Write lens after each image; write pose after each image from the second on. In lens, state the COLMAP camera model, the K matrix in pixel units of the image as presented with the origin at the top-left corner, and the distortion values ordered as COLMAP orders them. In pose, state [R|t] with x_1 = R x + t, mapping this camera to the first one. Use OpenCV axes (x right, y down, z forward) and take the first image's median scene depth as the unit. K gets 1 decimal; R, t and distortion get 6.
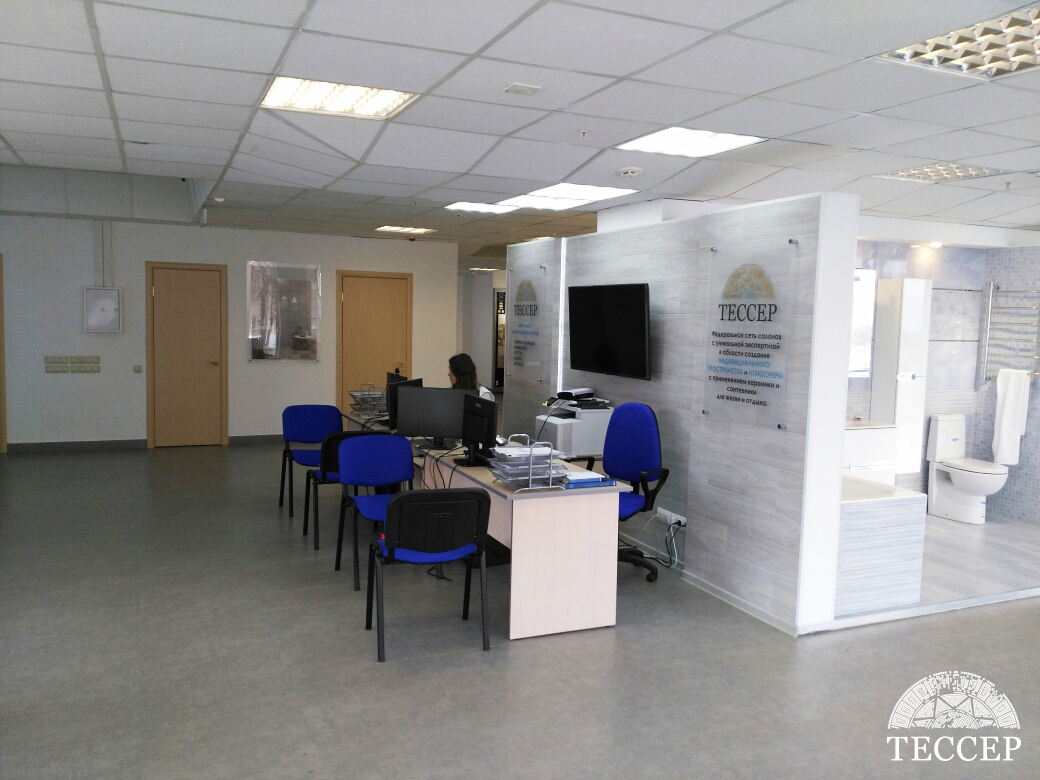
lens RADIAL K [[879.0, 0, 519.2], [0, 879.0, 396.0], [0, 0, 1]] dist [0.114772, -0.259457]
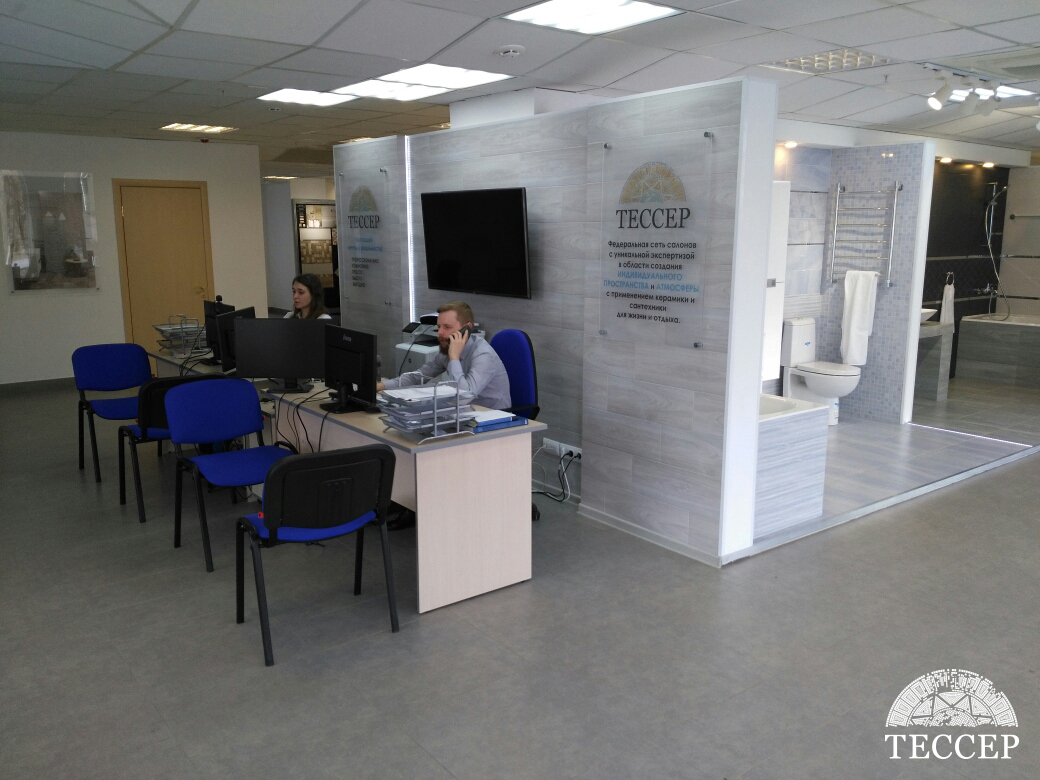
lens RADIAL K [[867.9, 0, 531.6], [0, 867.9, 404.1], [0, 0, 1]] dist [0.122742, -0.295295]
pose [[0.966596, -0.072331, 0.245889, -0.082540], [0.045523, 0.992550, 0.113018, -0.012669], [-0.252232, -0.098049, 0.962687, 0.152795]]
